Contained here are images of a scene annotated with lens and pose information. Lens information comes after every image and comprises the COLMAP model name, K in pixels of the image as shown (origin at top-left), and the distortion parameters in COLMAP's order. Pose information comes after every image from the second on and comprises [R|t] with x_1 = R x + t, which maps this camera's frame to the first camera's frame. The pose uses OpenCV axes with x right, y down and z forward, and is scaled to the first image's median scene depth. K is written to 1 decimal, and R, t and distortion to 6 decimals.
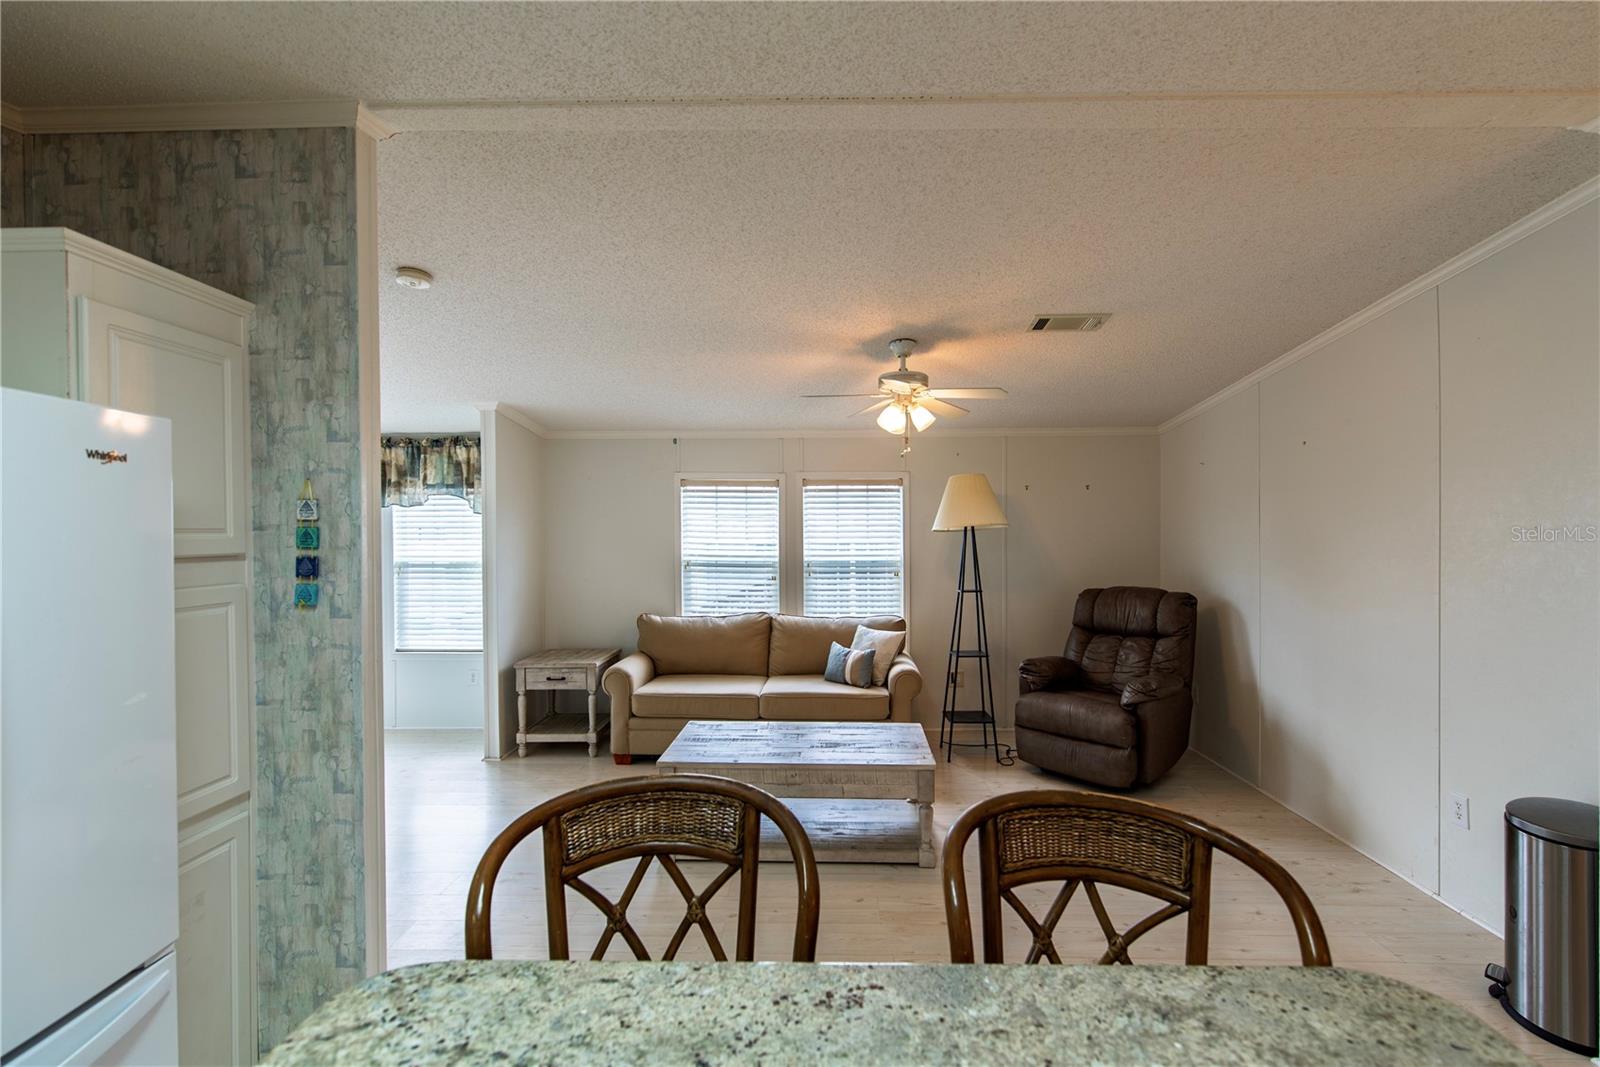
lens RADIAL K [[707.9, 0, 800.5], [0, 707.9, 531.8], [0, 0, 1]] dist [0.006419, -0.000397]
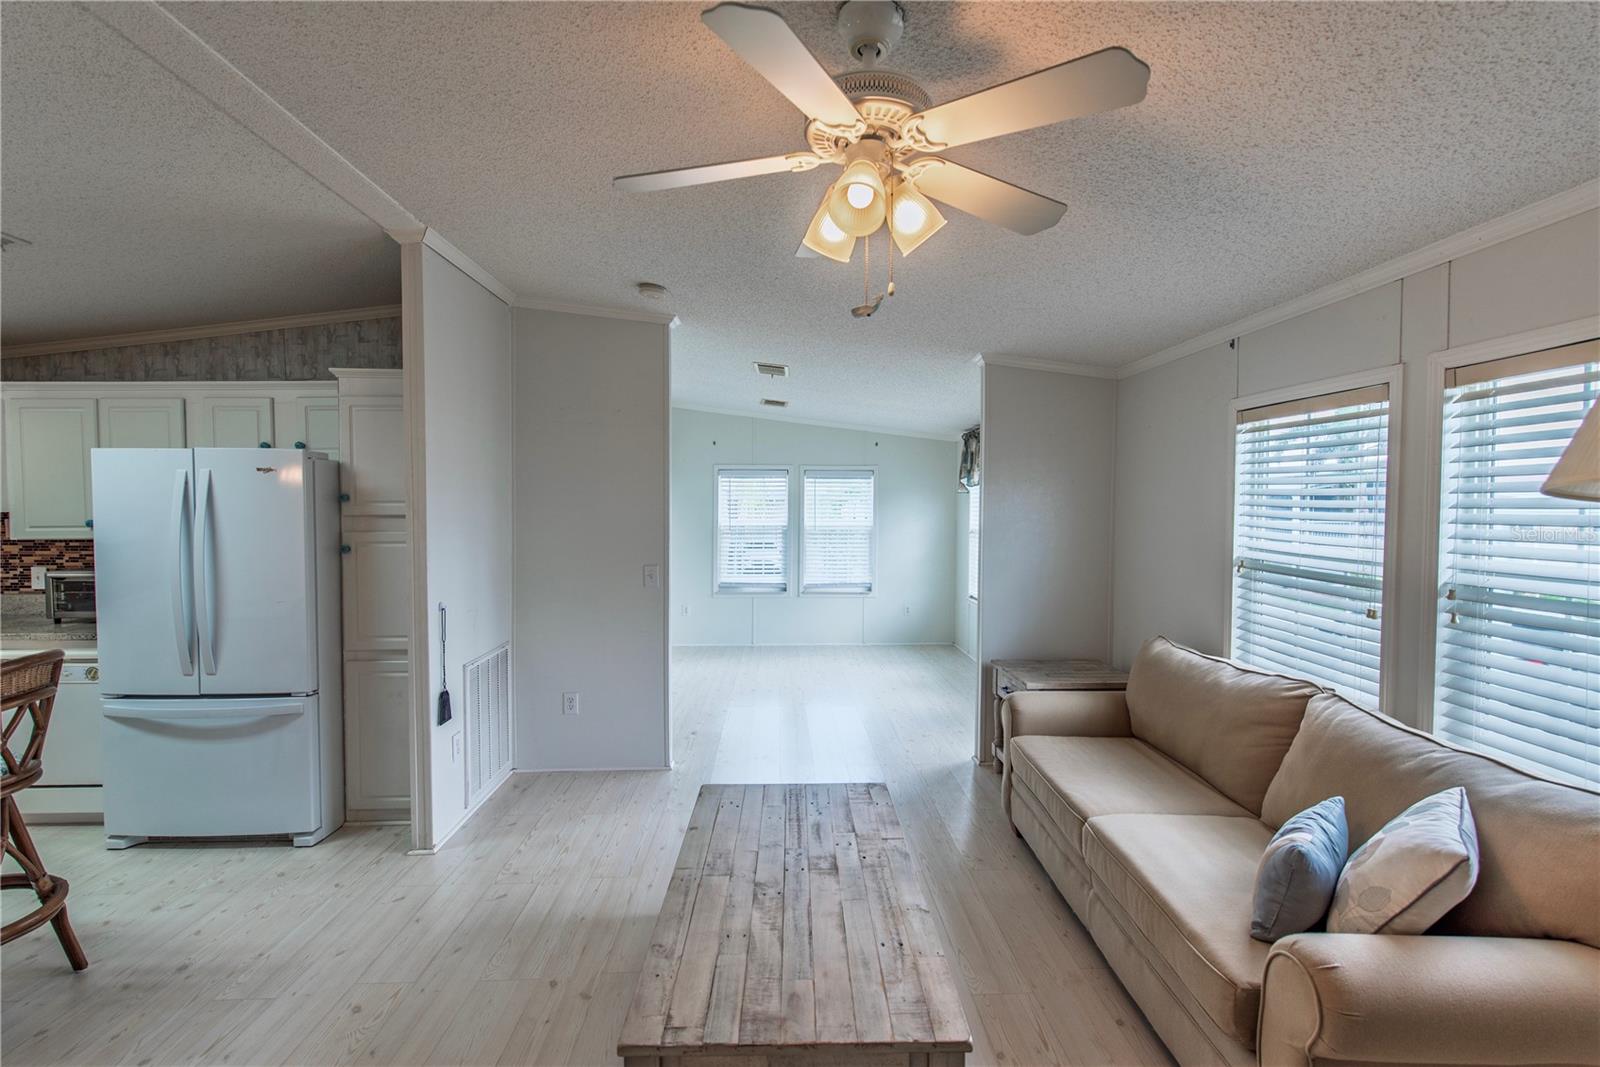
lens RADIAL K [[707.9, 0, 798.4], [0, 707.9, 518.0], [0, 0, 1]] dist [0.006419, -0.000397]
pose [[0.065340, 0.020853, -0.997645, 0.459101], [-0.003643, 0.999780, 0.020659, -0.000077], [0.997856, 0.002284, 0.065402, 0.788499]]
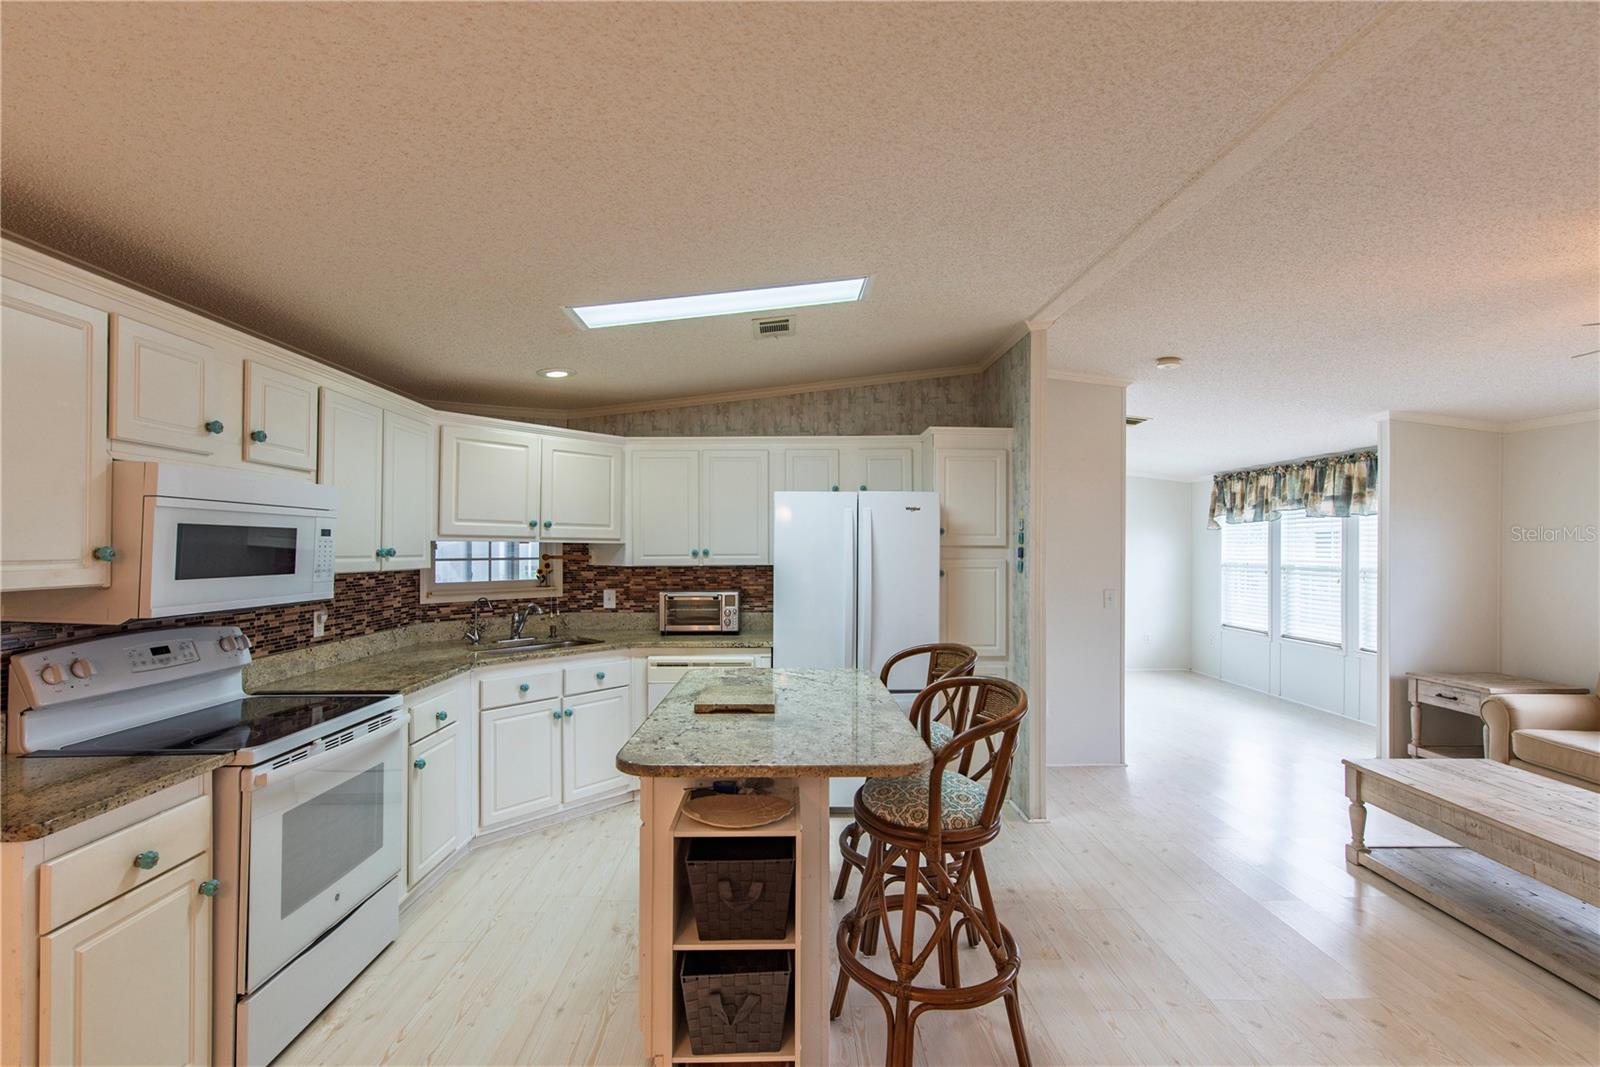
lens RADIAL K [[707.9, 0, 810.8], [0, 707.9, 535.7], [0, 0, 1]] dist [0.006419, -0.000397]
pose [[0.055600, -0.007612, -0.998424, 0.590514], [-0.005198, 0.999955, -0.007913, 0.009139], [0.998440, 0.005630, 0.055558, 0.125096]]
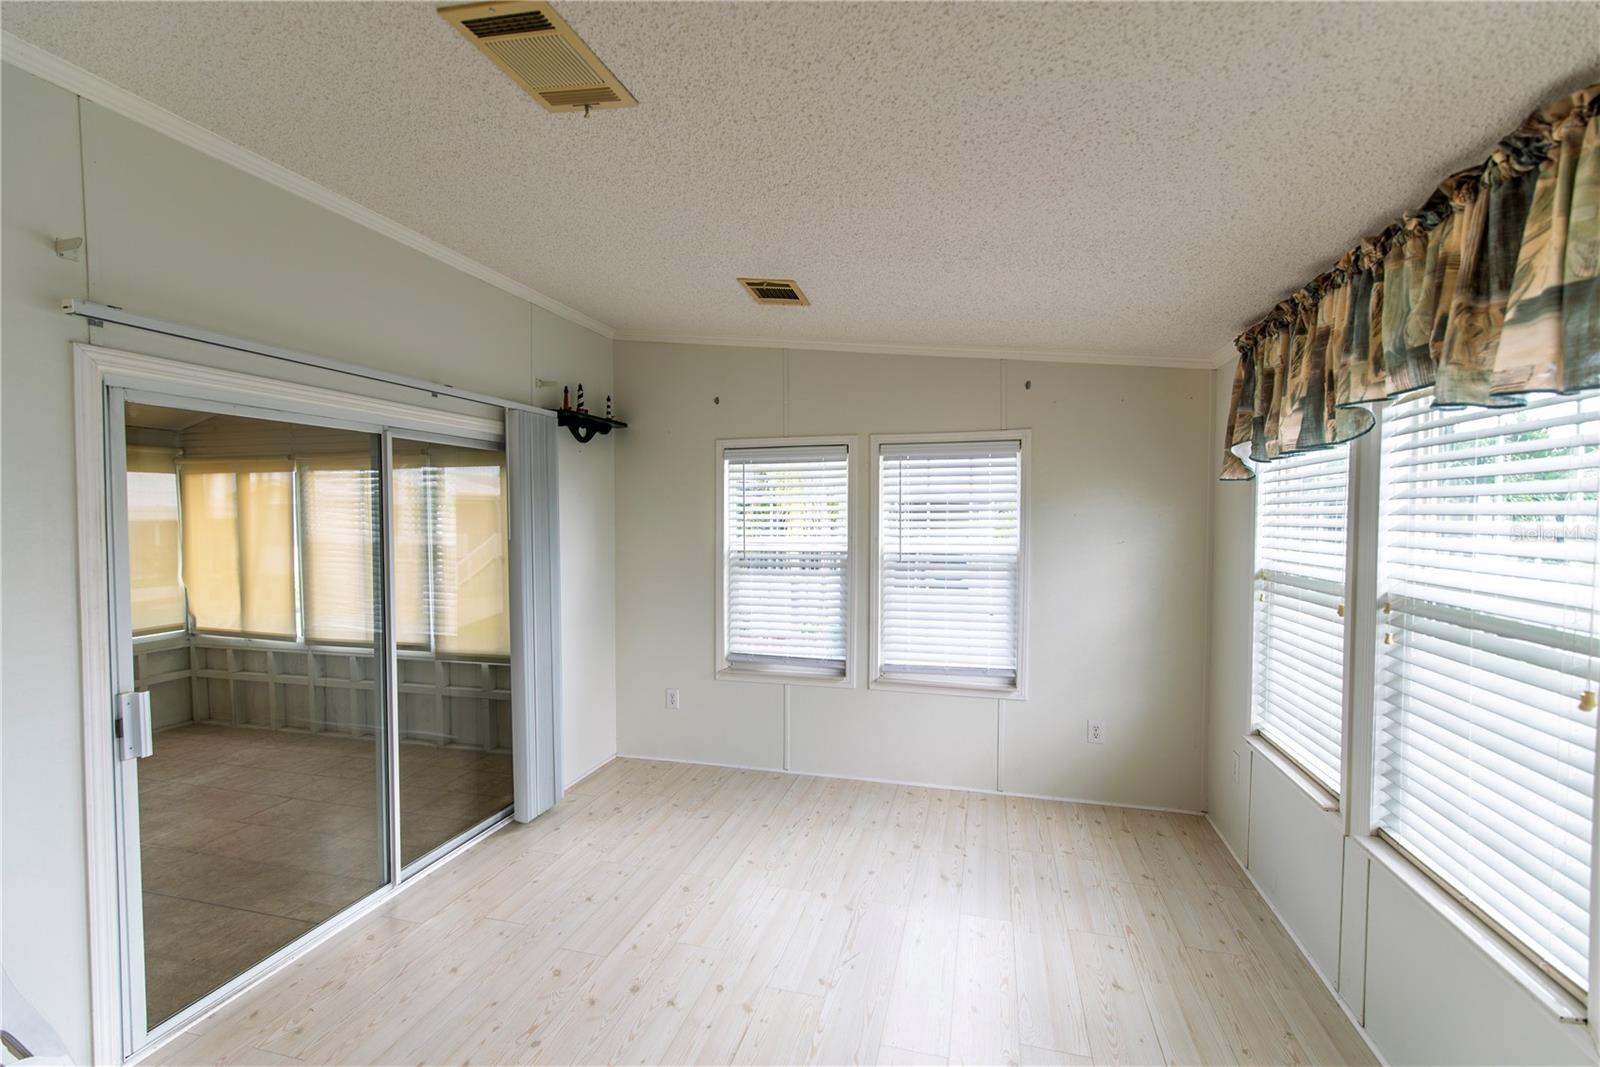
lens RADIAL K [[707.9, 0, 787.4], [0, 707.9, 534.0], [0, 0, 1]] dist [0.006419, -0.000397]
pose [[-0.228177, 0.037445, -0.972899, -0.429840], [0.006538, 0.999297, 0.036927, -0.002279], [0.973598, 0.002065, -0.228261, 1.022483]]
